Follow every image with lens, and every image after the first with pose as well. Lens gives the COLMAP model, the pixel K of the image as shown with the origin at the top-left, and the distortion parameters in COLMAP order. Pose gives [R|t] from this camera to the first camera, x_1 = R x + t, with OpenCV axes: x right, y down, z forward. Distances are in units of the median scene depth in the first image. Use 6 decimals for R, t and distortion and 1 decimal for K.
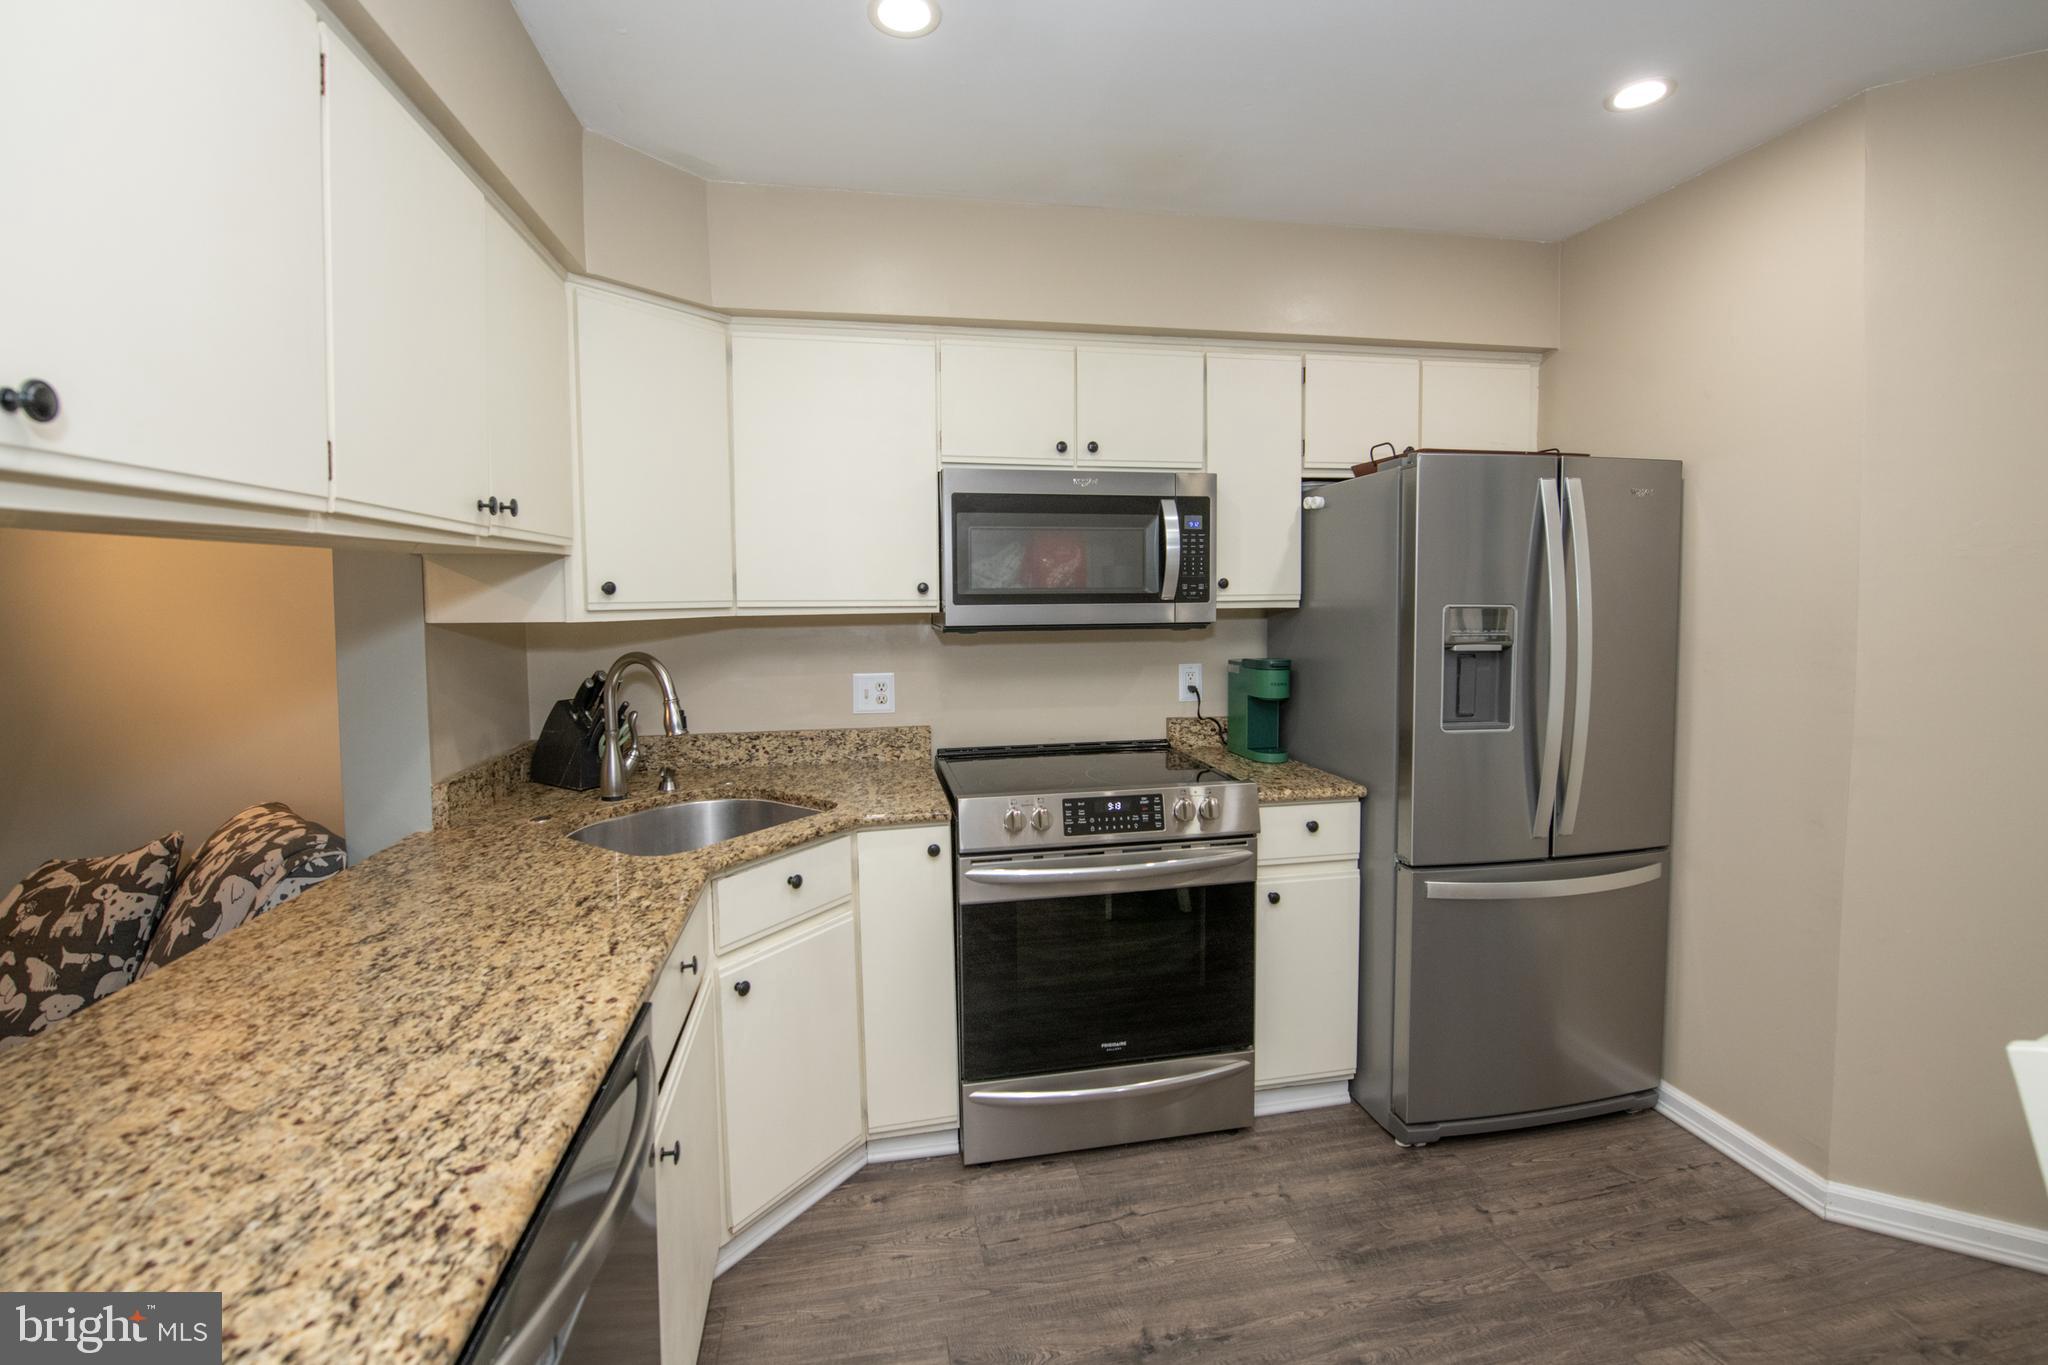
lens RADIAL K [[874.8, 0, 1025.9], [0, 874.8, 648.3], [0, 0, 1]] dist [-0.016656, -0.000307]
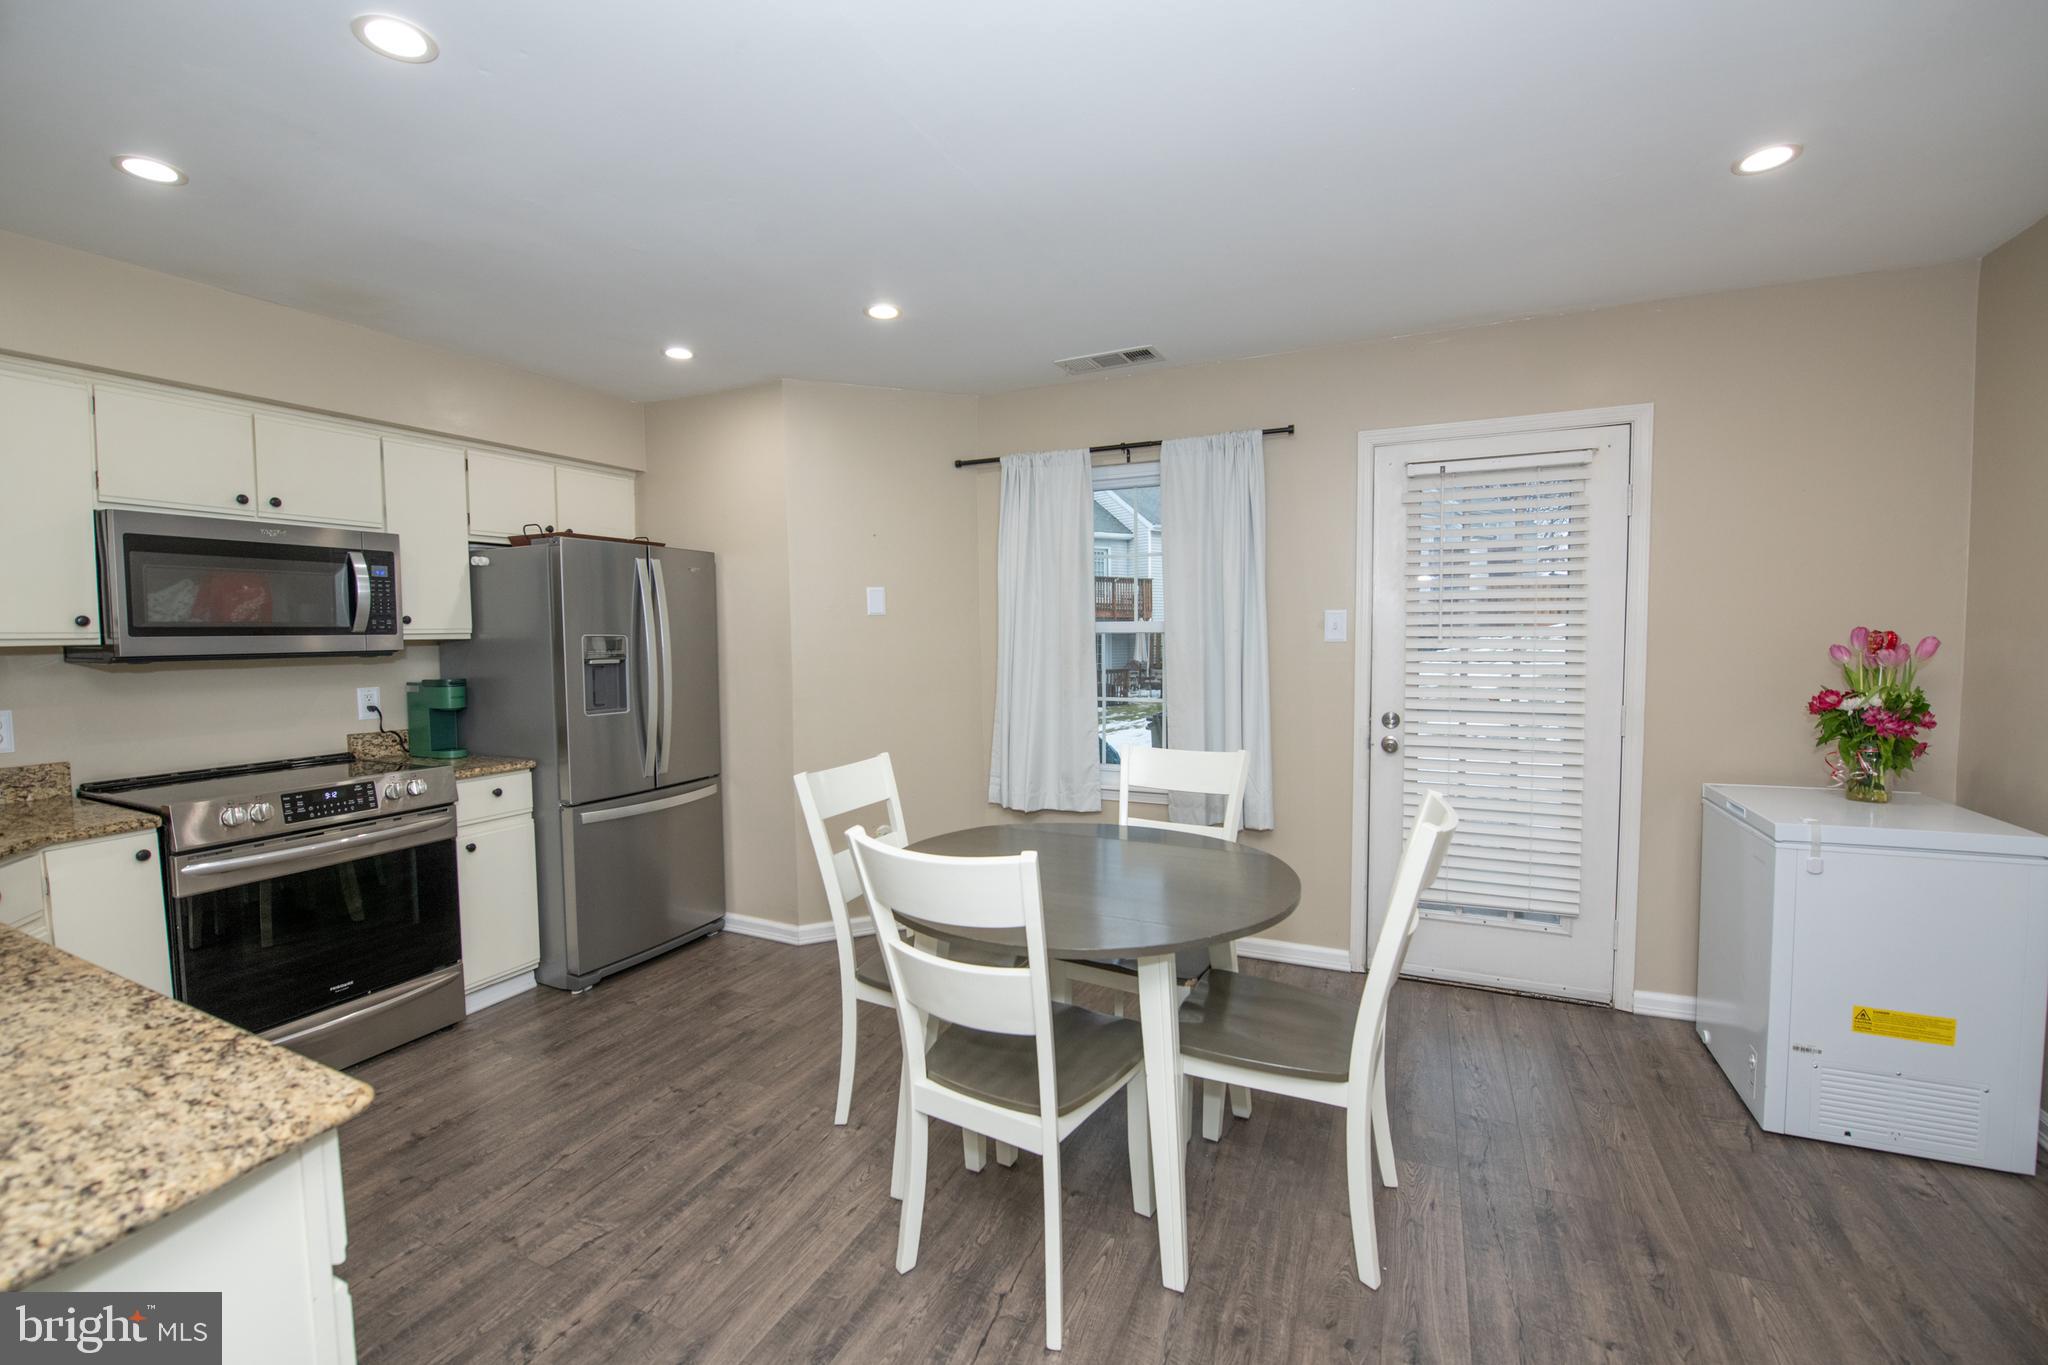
lens RADIAL K [[849.4, 0, 1010.2], [0, 849.4, 673.9], [0, 0, 1]] dist [-0.014399, -0.002135]
pose [[0.595633, -0.038385, 0.802339, -0.265705], [0.052271, 0.998593, 0.008970, 0.044067], [-0.801554, 0.036596, 0.596801, -0.486087]]
